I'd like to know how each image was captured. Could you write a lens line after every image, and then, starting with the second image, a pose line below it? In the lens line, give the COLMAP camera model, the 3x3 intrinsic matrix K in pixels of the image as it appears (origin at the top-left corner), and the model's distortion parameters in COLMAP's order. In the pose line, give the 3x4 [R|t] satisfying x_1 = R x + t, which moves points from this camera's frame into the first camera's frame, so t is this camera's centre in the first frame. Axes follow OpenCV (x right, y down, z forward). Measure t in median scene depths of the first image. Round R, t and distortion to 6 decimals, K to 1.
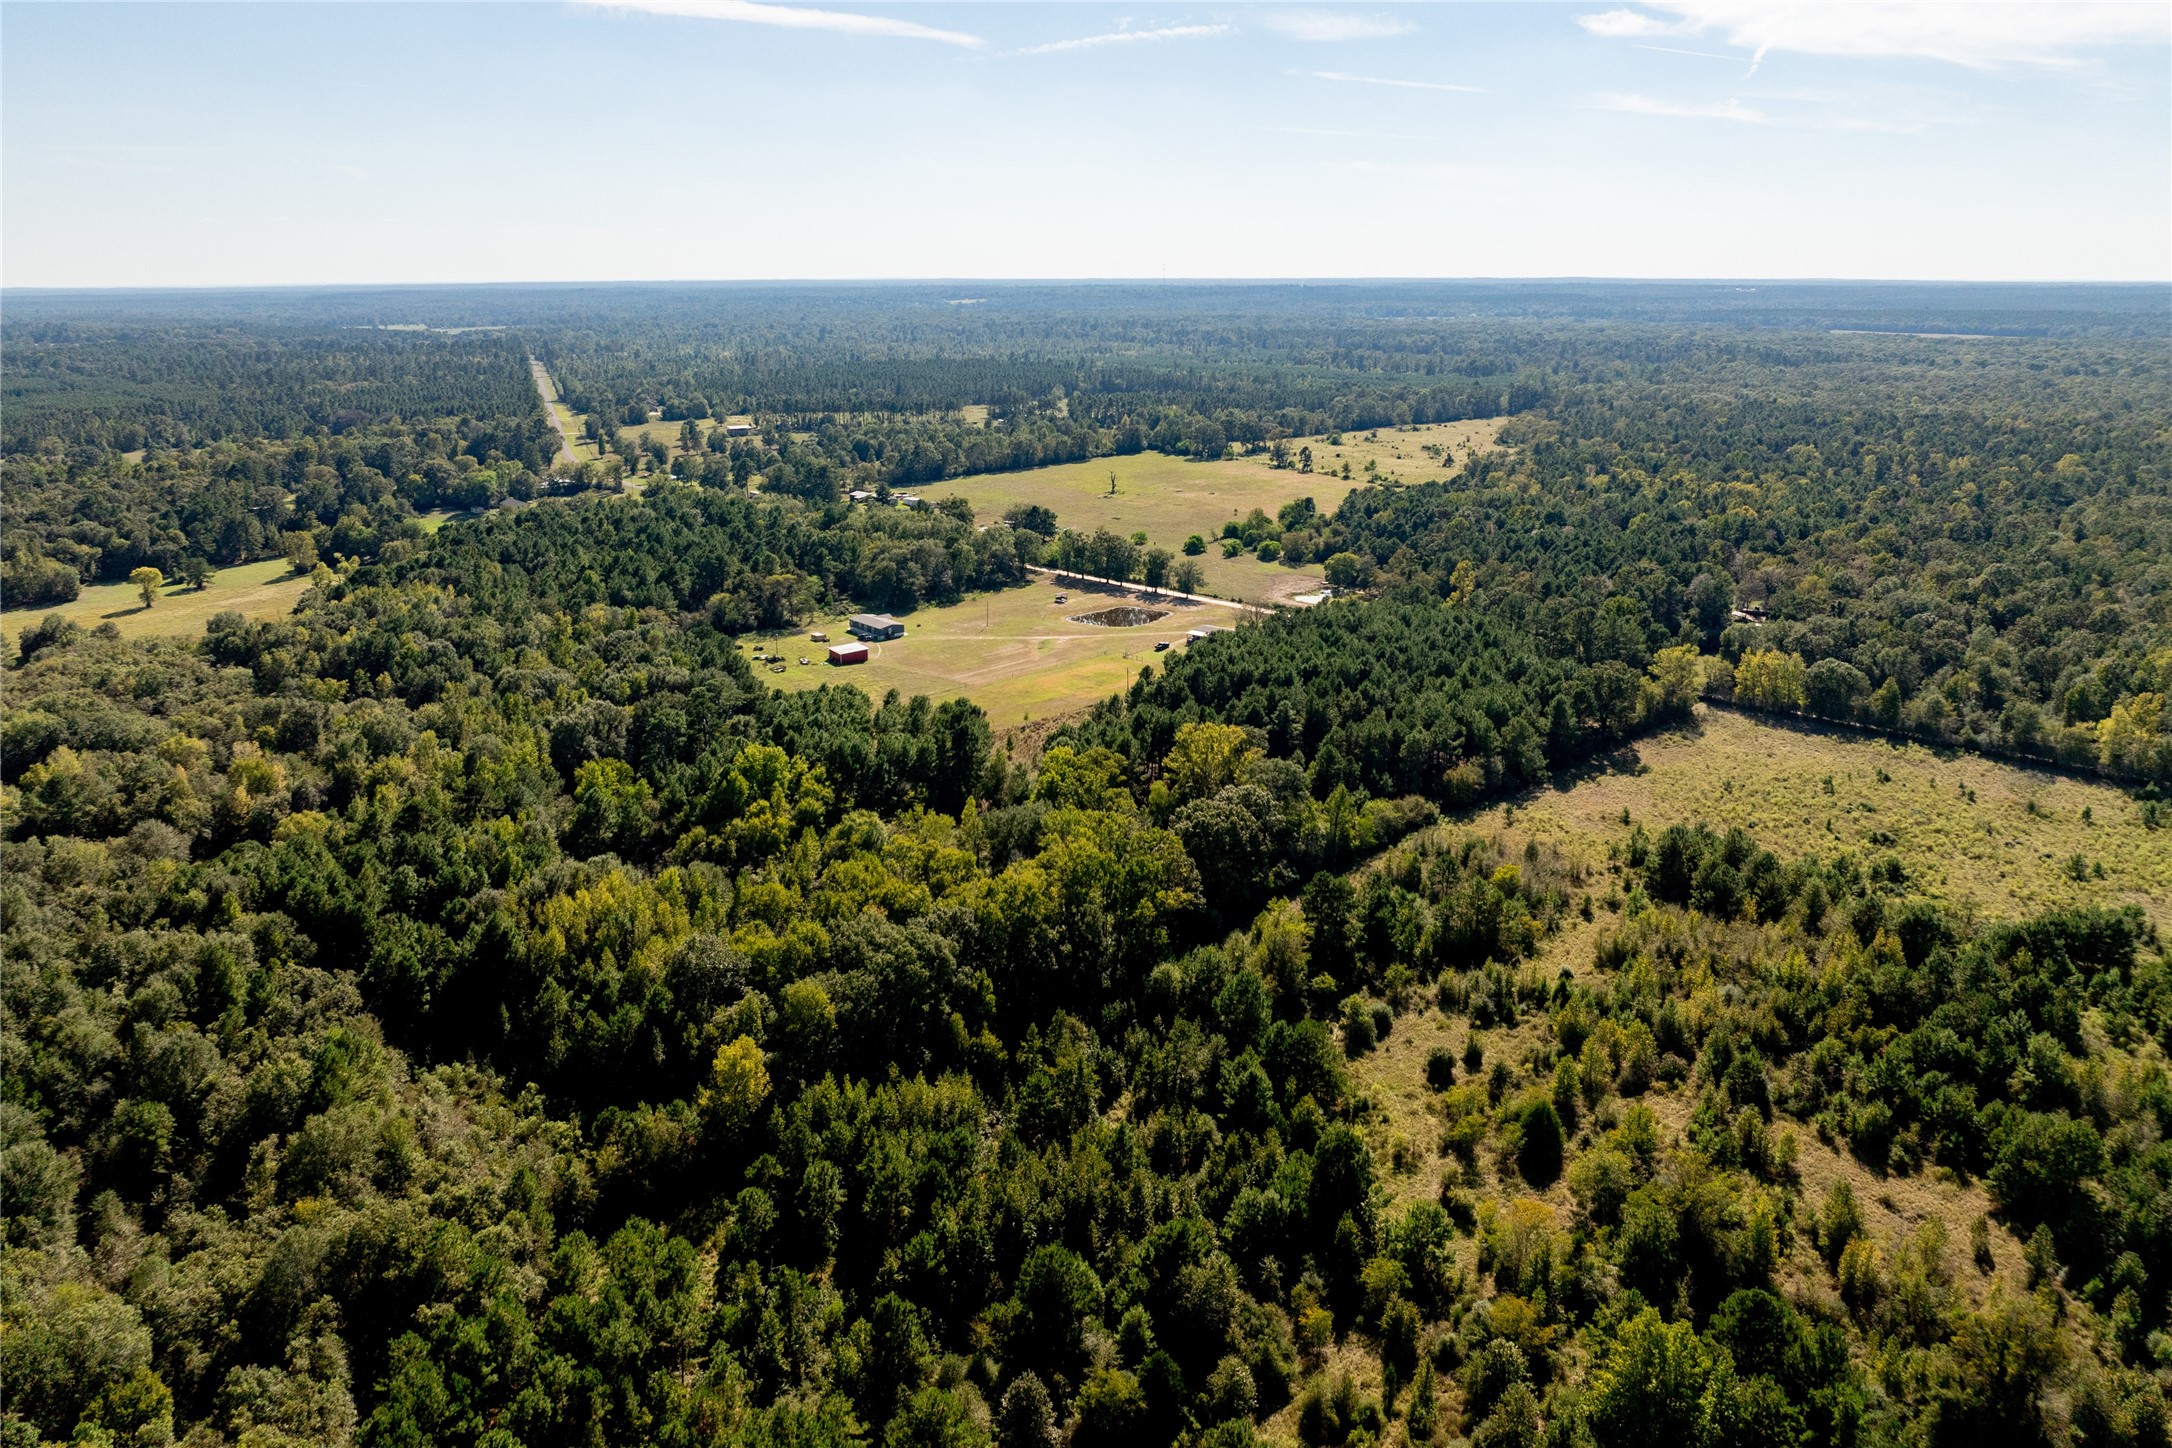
lens RADIAL K [[1513.9, 0, 1104.2], [0, 1513.9, 676.4], [0, 0, 1]] dist [-0.039481, -0.000157]
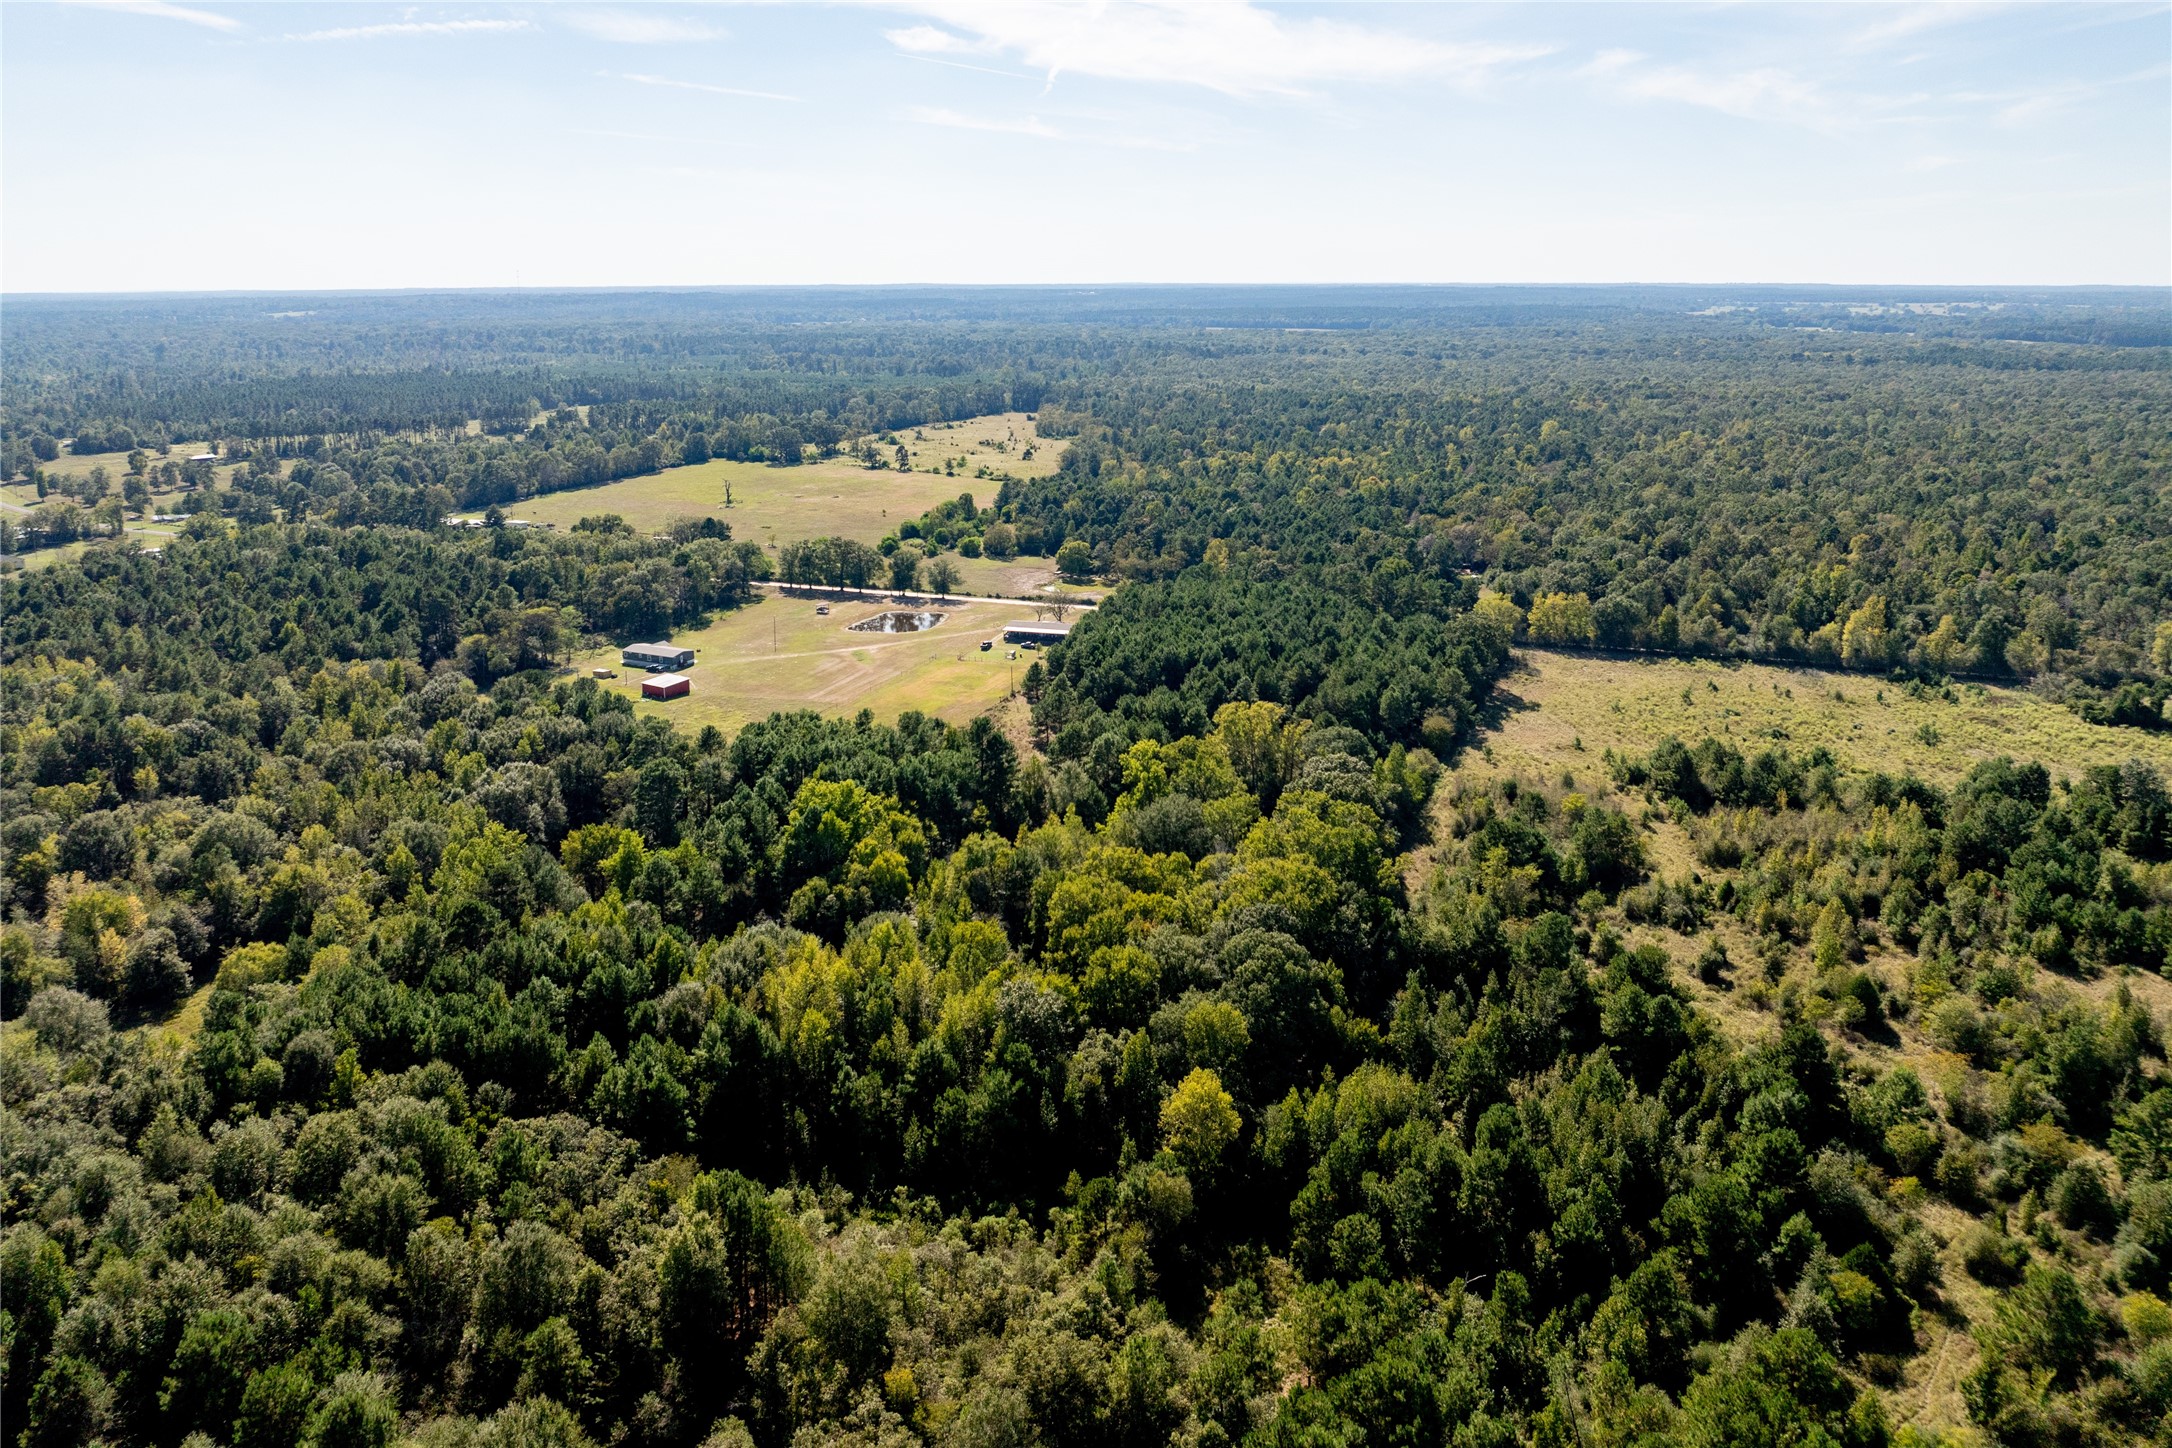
lens RADIAL K [[1513.9, 0, 1104.2], [0, 1513.9, 676.4], [0, 0, 1]] dist [-0.039481, -0.000157]
pose [[0.910680, -0.103655, 0.399898, -0.145877], [0.105529, 0.994264, 0.017396, -0.004657], [-0.399407, 0.026359, 0.916395, 0.041457]]
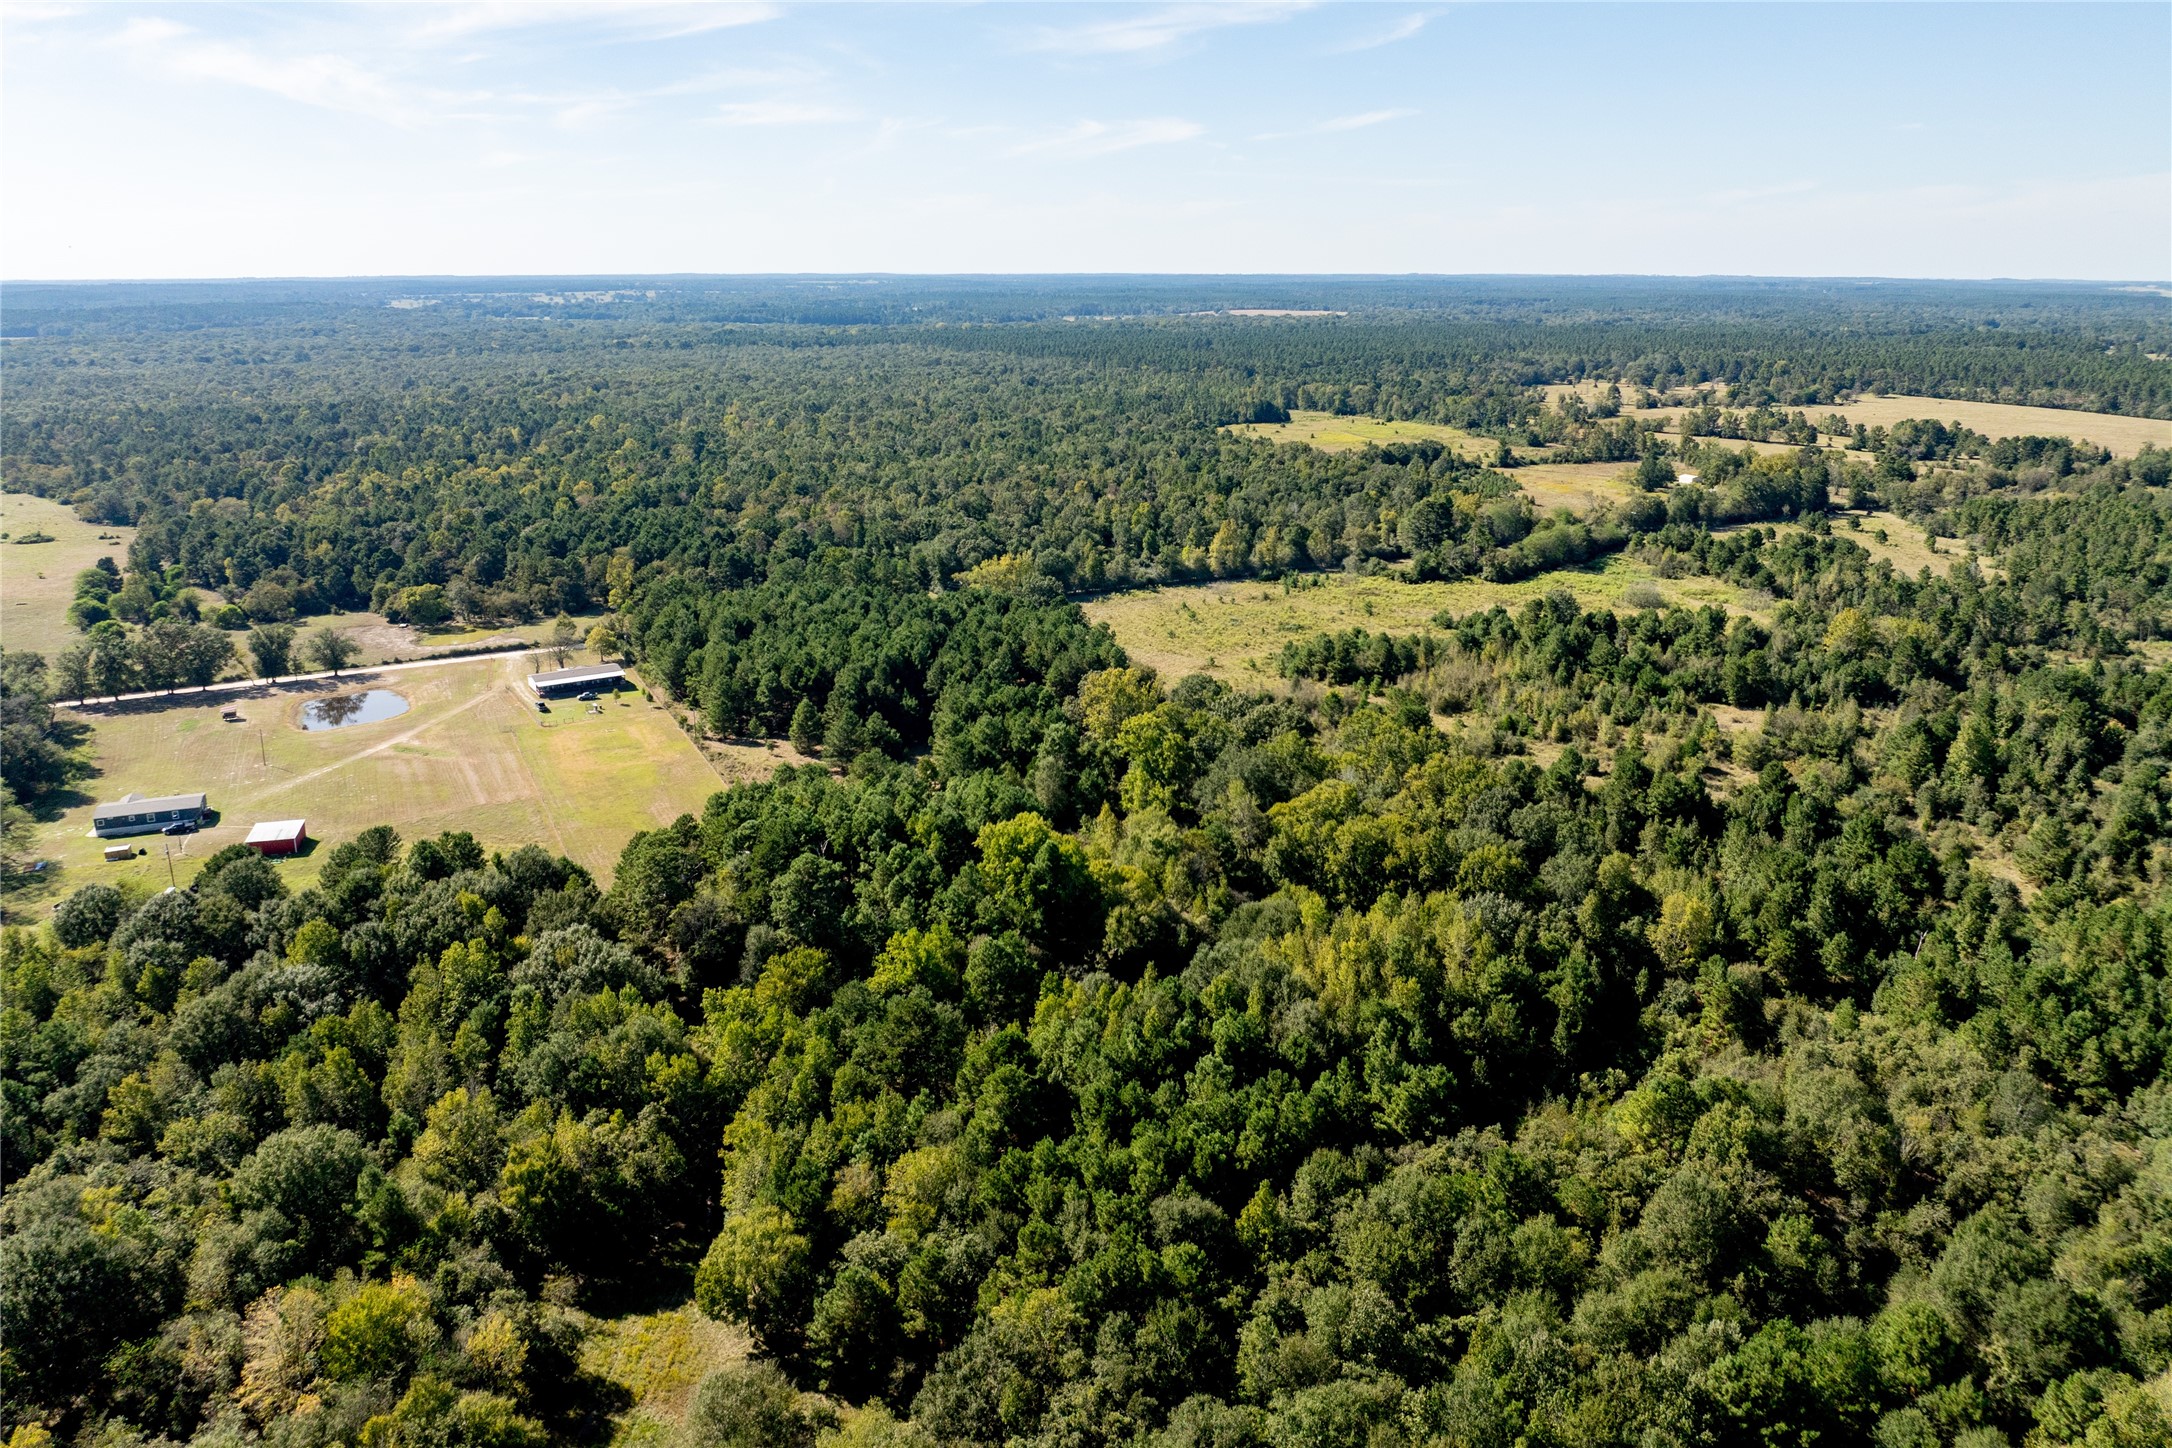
lens RADIAL K [[1513.9, 0, 1104.2], [0, 1513.9, 676.4], [0, 0, 1]] dist [-0.039481, -0.000157]
pose [[0.272141, -0.243155, 0.931029, -0.325786], [0.241504, 0.953838, 0.178520, -0.055487], [-0.931459, 0.176264, 0.318301, 0.236768]]
